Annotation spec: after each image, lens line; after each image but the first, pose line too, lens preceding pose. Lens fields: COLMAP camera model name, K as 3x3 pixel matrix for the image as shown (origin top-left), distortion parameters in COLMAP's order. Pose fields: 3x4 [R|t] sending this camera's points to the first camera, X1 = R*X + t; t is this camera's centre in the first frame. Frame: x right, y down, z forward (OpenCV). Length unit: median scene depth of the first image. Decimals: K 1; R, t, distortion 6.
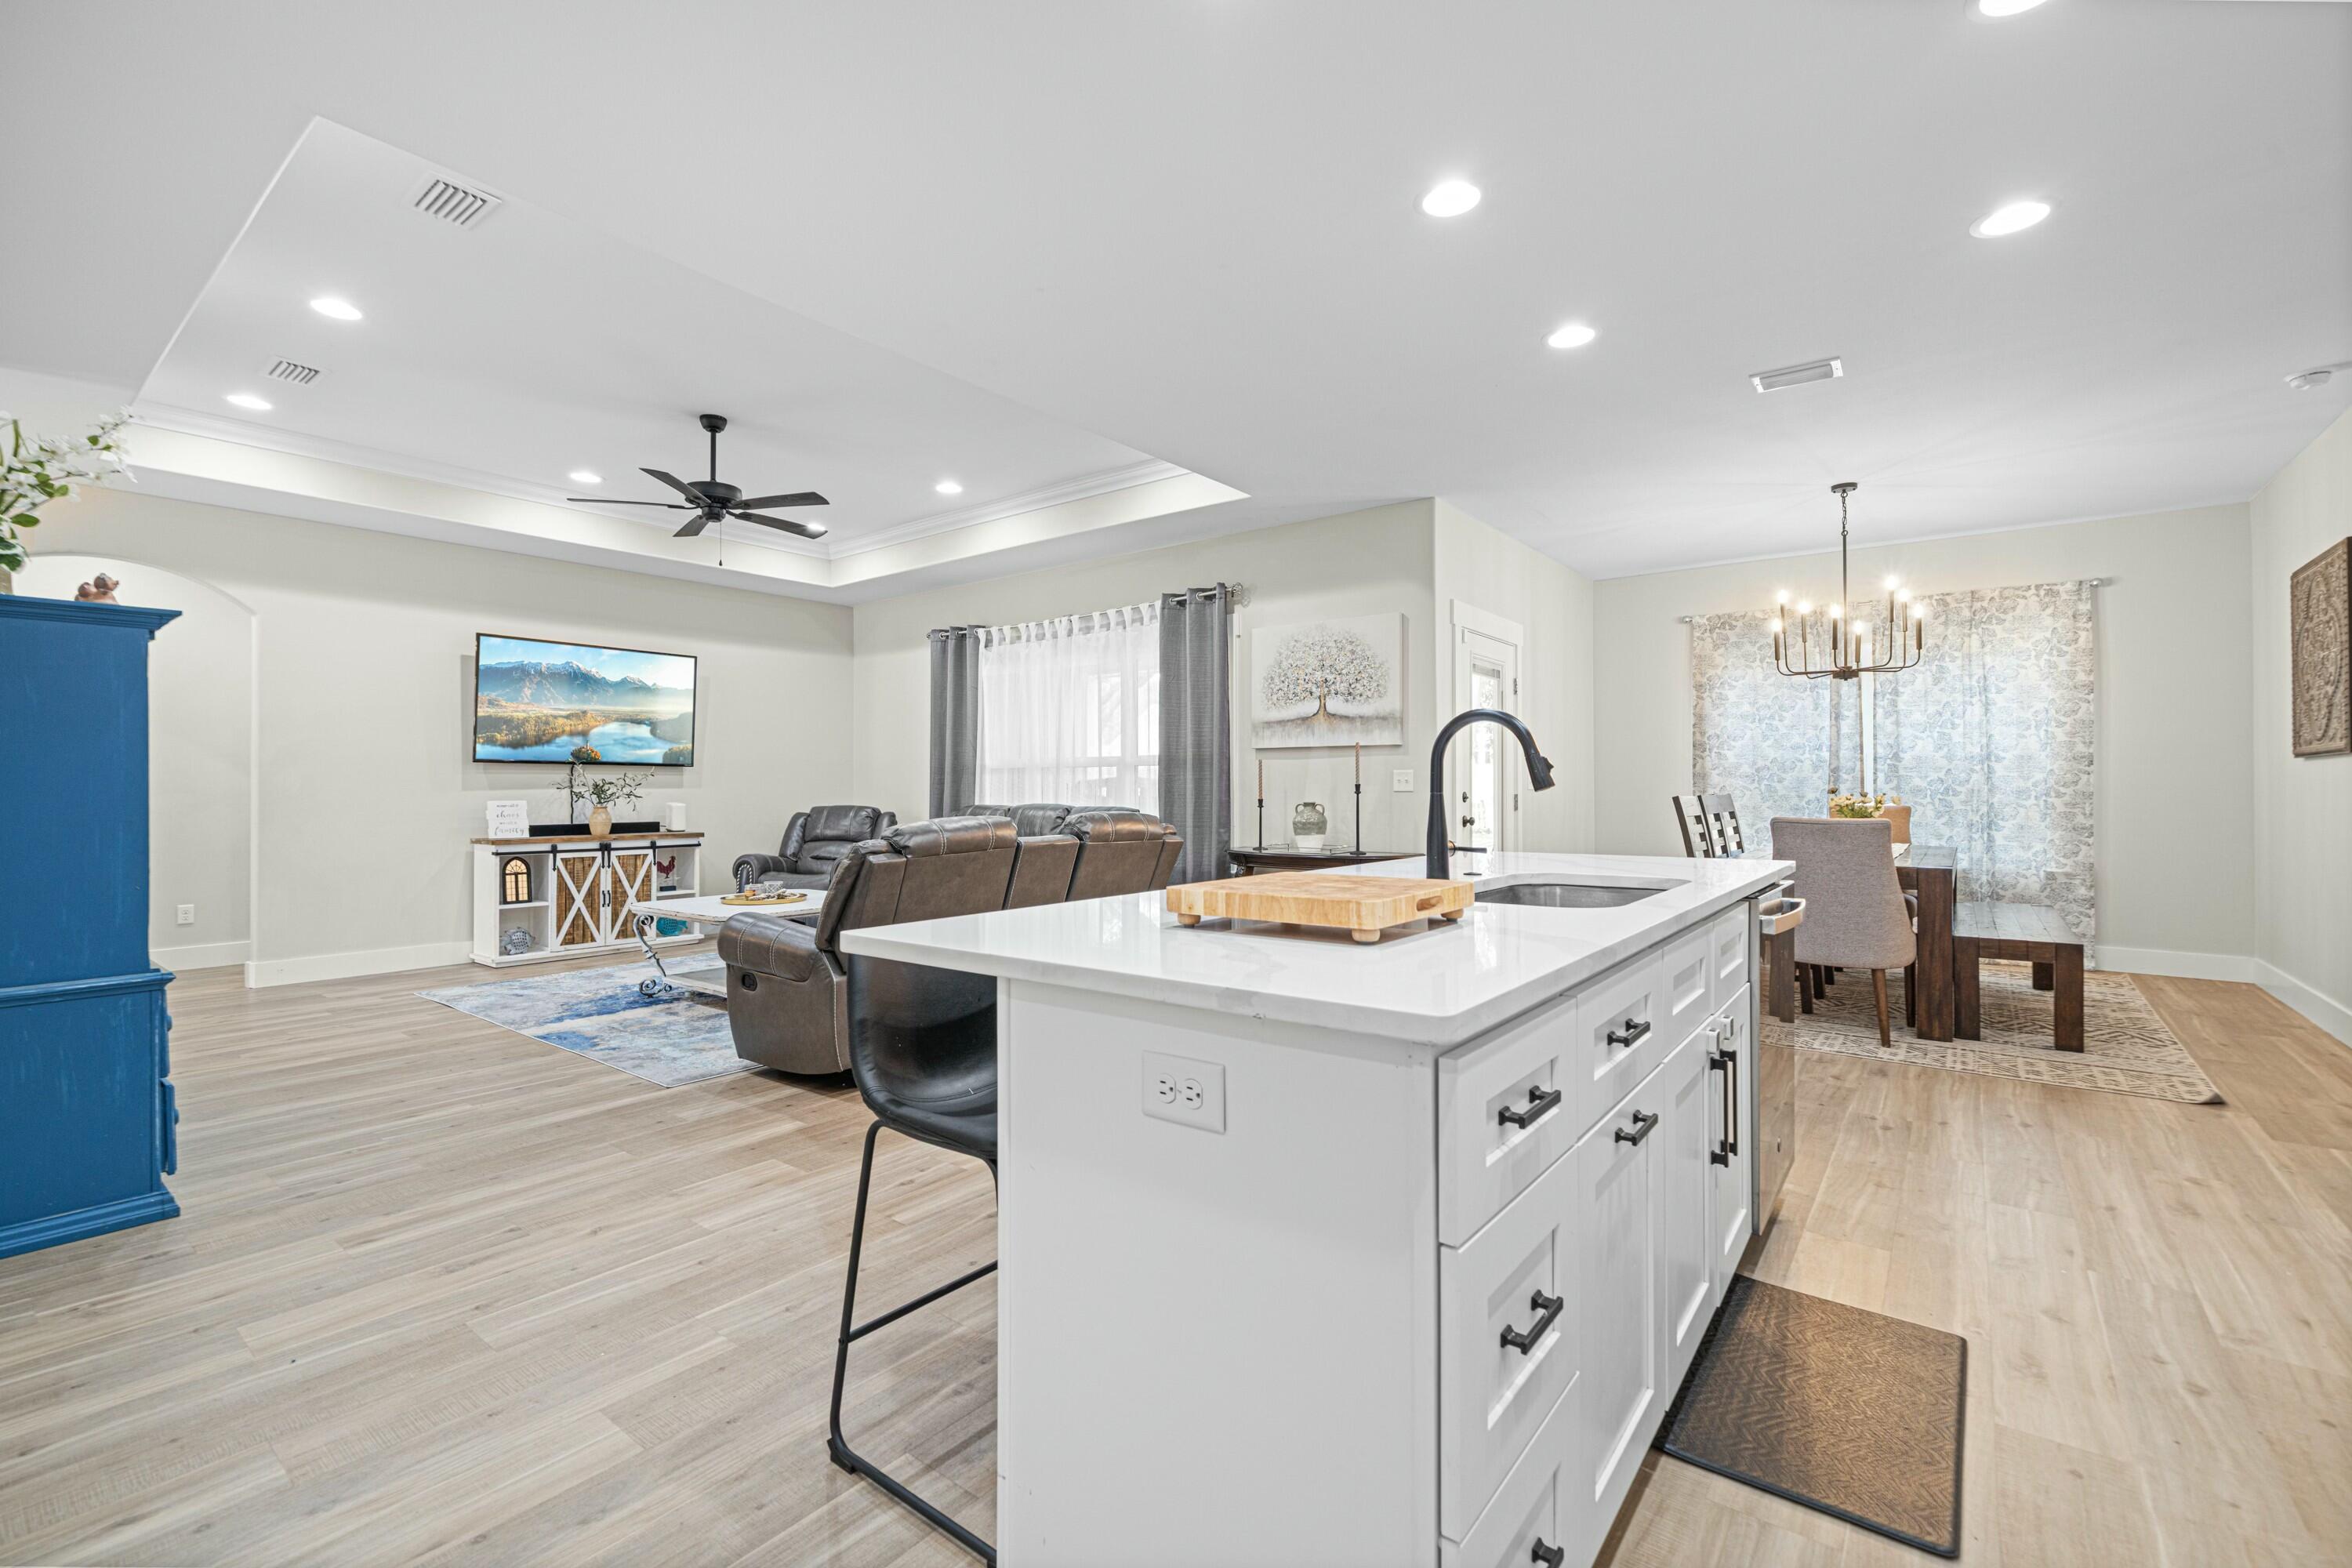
lens RADIAL K [[1030.1, 0, 1167.9], [0, 1030.1, 777.5], [0, 0, 1]] dist [0.003062, 0.000332]
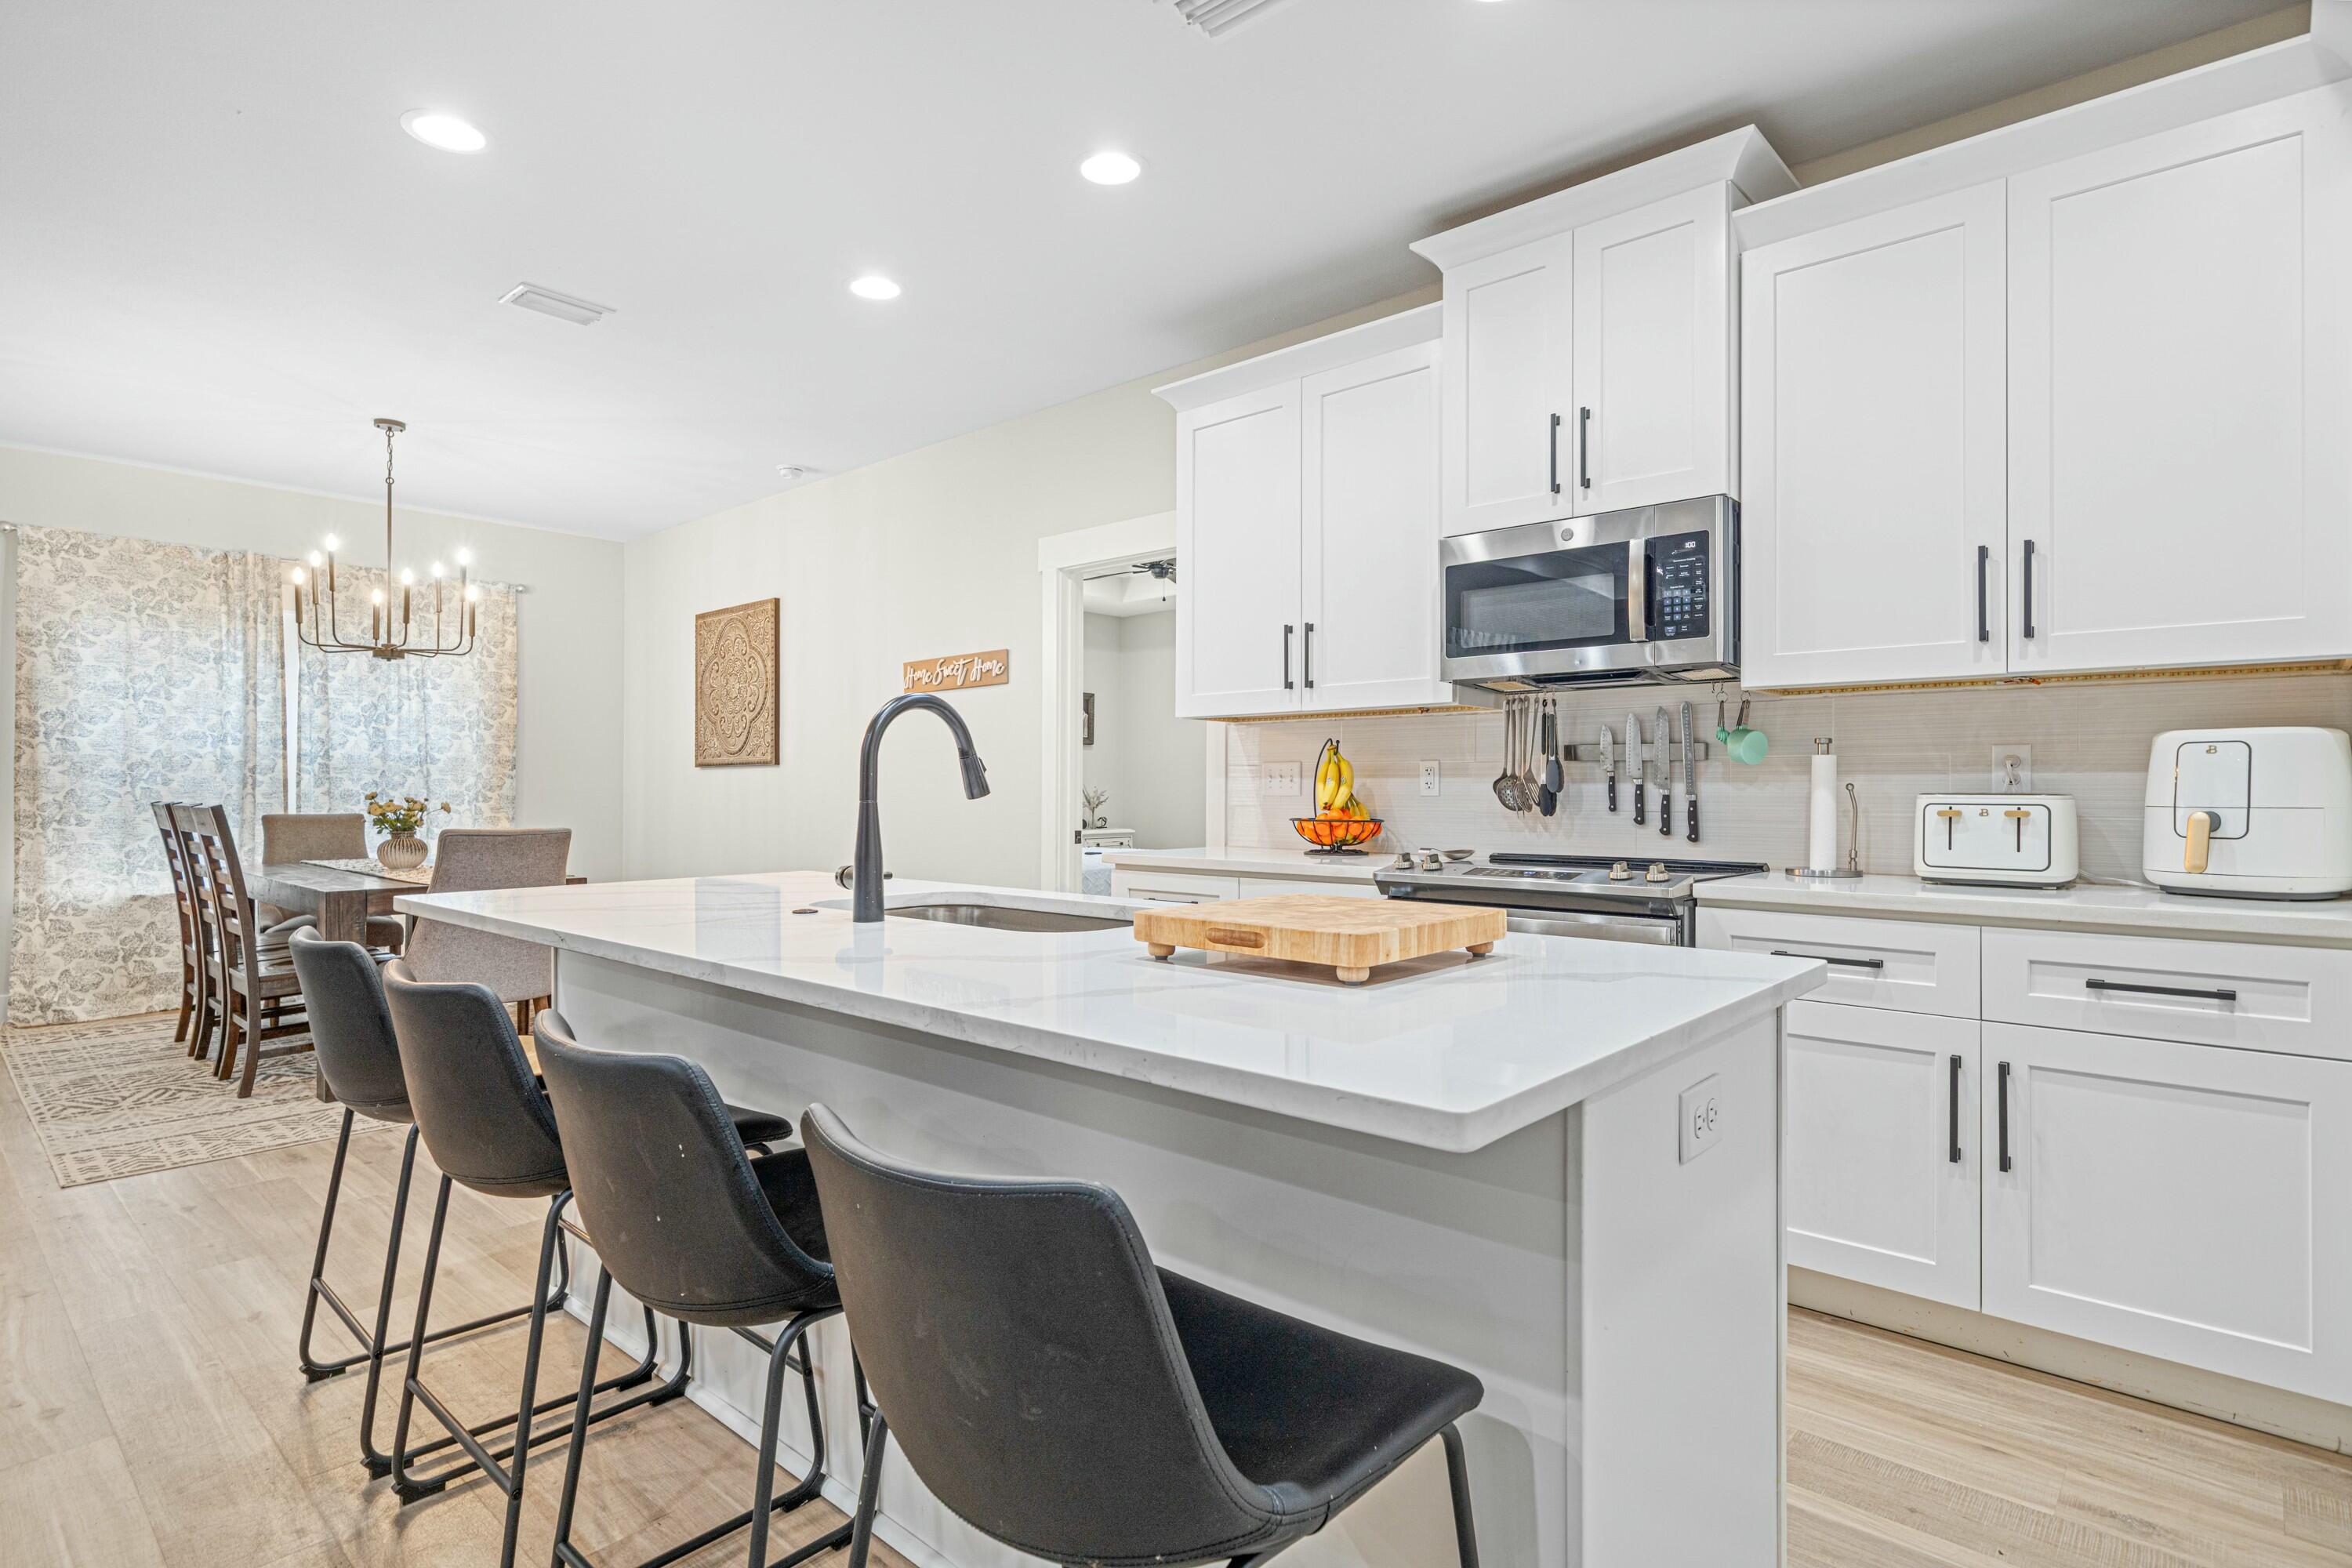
lens RADIAL K [[1188.2, 0, 1187.0], [0, 1188.2, 785.4], [0, 0, 1]] dist [-0.010866, 0.001119]
pose [[0.056193, 0.004284, 0.998411, -0.200602], [-0.009913, 0.999944, -0.003732, 0.001283], [-0.998371, -0.009687, 0.056232, 0.260453]]
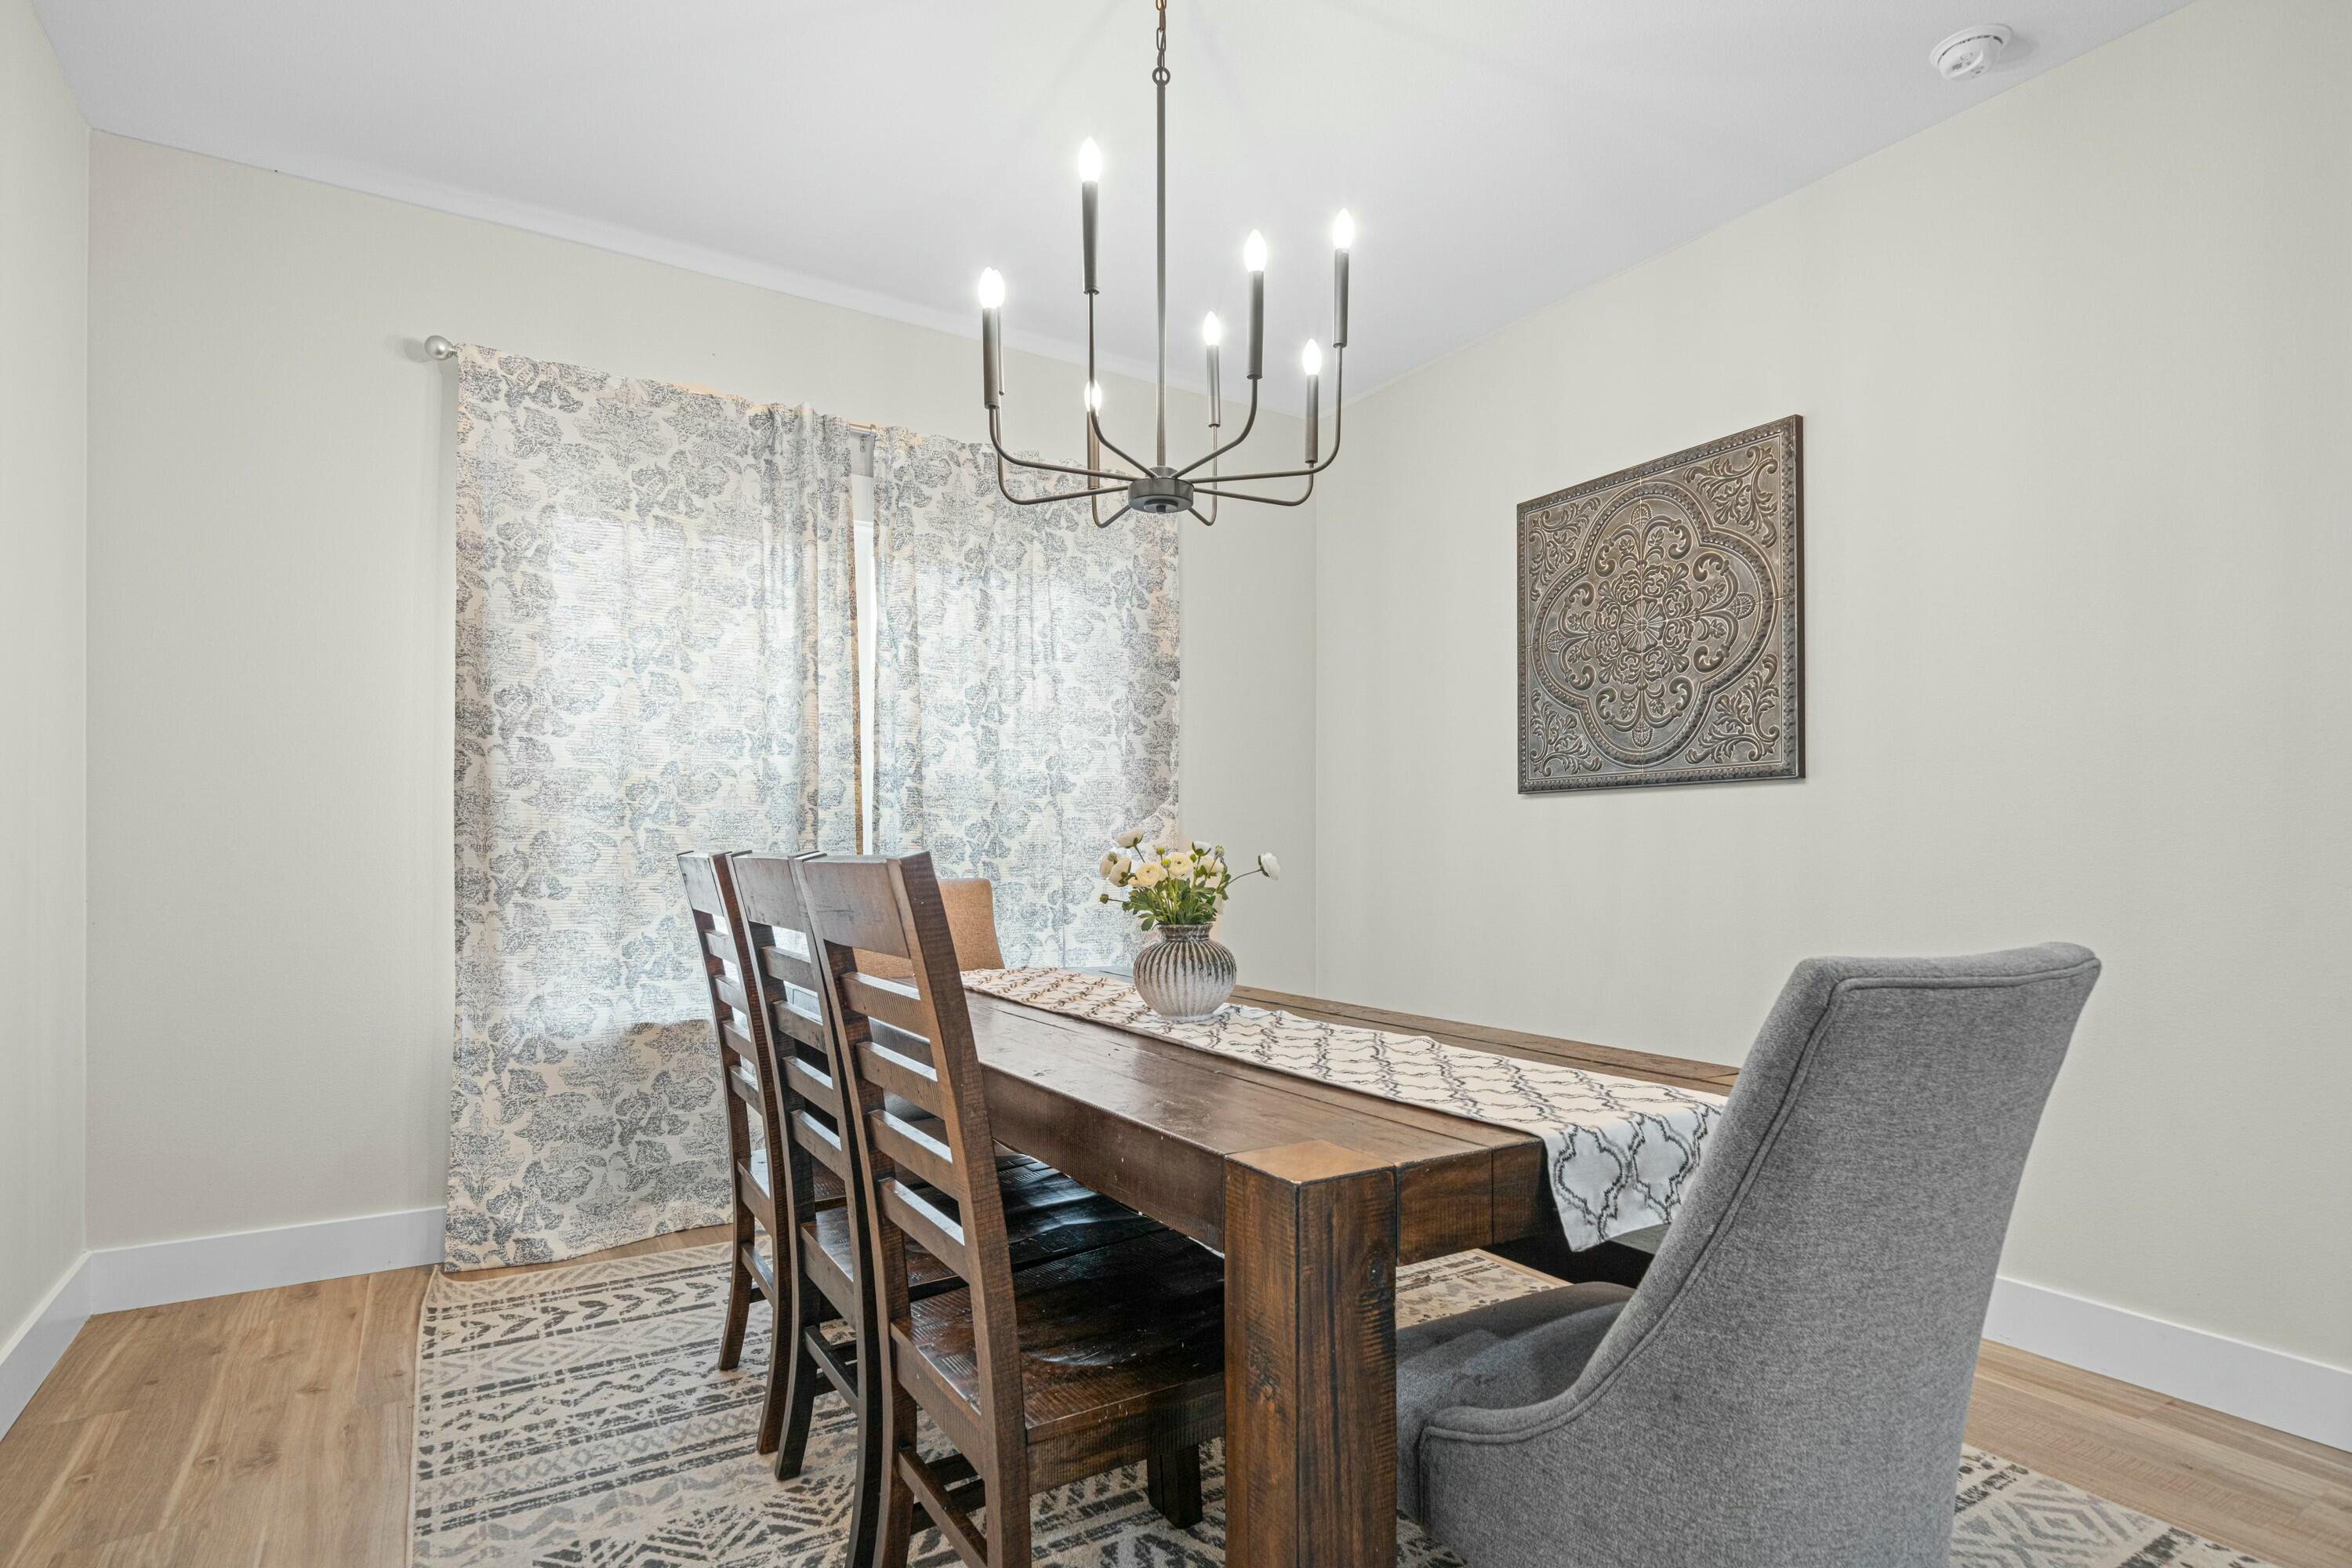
lens RADIAL K [[1188.2, 0, 1159.6], [0, 1188.2, 859.5], [0, 0, 1]] dist [-0.010866, 0.001119]
pose [[0.345134, -0.003155, 0.938548, 0.242831], [-0.010190, 0.999923, 0.007109, 0.014005], [-0.938498, -0.012017, 0.345075, 0.716439]]
